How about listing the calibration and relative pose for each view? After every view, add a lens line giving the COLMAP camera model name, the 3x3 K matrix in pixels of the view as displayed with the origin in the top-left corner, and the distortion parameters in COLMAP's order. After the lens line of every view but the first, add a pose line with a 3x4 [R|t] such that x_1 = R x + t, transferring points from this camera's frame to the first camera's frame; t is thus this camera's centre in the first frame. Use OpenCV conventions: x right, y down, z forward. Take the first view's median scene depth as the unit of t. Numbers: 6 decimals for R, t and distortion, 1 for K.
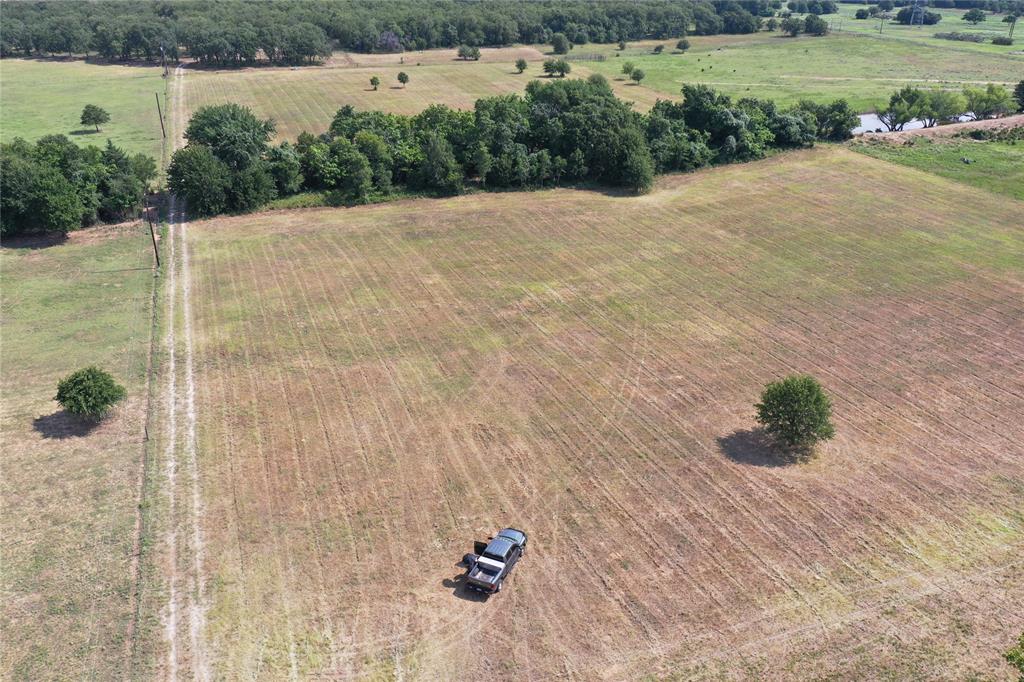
lens RADIAL K [[807.7, 0, 503.2], [0, 807.7, 347.5], [0, 0, 1]] dist [-0.011579, 0.001173]
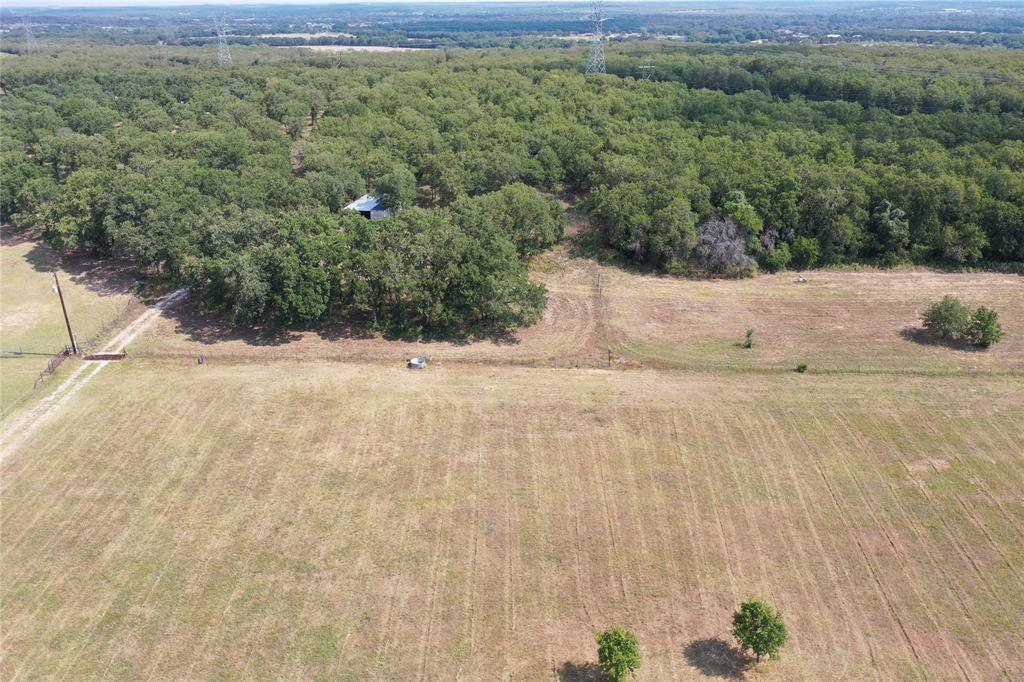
lens RADIAL K [[807.7, 0, 510.6], [0, 807.7, 341.1], [0, 0, 1]] dist [-0.011579, 0.001173]
pose [[0.930018, 0.140286, -0.339685, -0.102941], [-0.159033, 0.986880, -0.027845, -0.327044], [0.331322, 0.079918, 0.940127, 0.648242]]
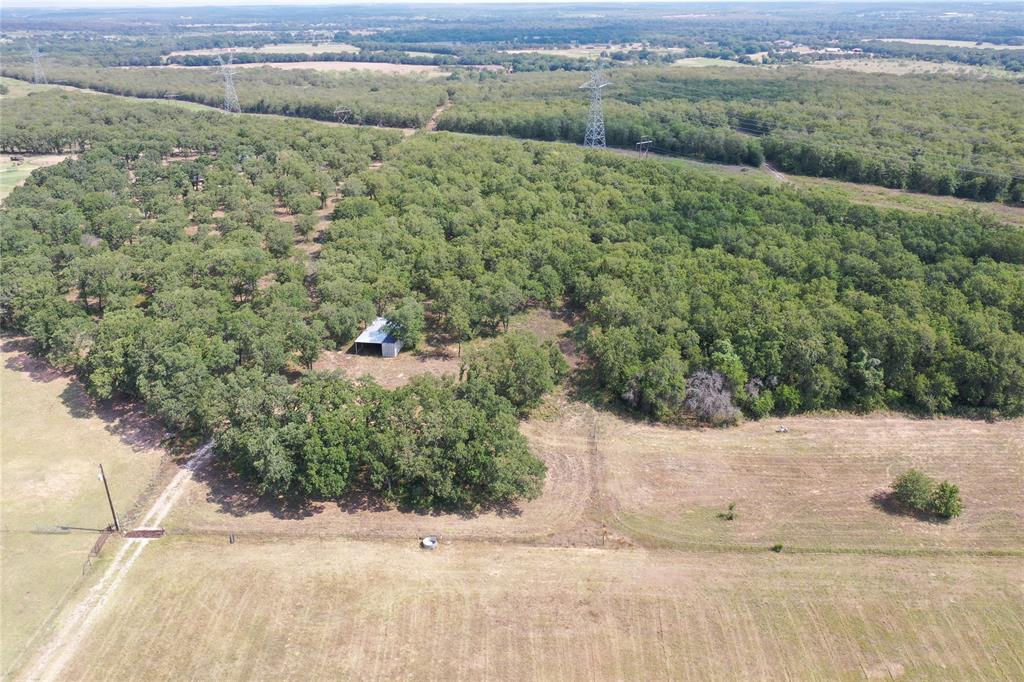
lens RADIAL K [[807.7, 0, 510.6], [0, 807.7, 342.4], [0, 0, 1]] dist [-0.011579, 0.001173]
pose [[0.929570, 0.138835, -0.341502, -0.103468], [-0.156972, 0.987263, -0.025913, -0.402636], [0.333555, 0.077694, 0.939524, 0.612415]]
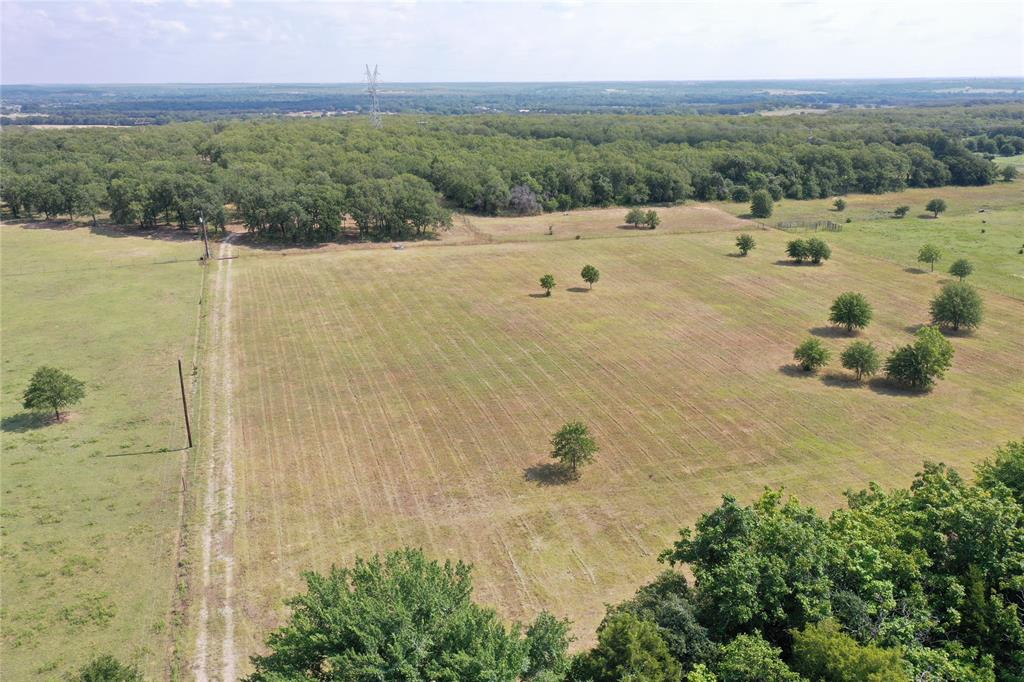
lens RADIAL K [[807.7, 0, 514.4], [0, 807.7, 338.5], [0, 0, 1]] dist [-0.011579, 0.001173]
pose [[0.999774, 0.008079, -0.019653, -0.140949], [-0.010905, 0.988888, -0.148262, -0.162506], [0.018237, 0.148442, 0.988753, 0.334634]]
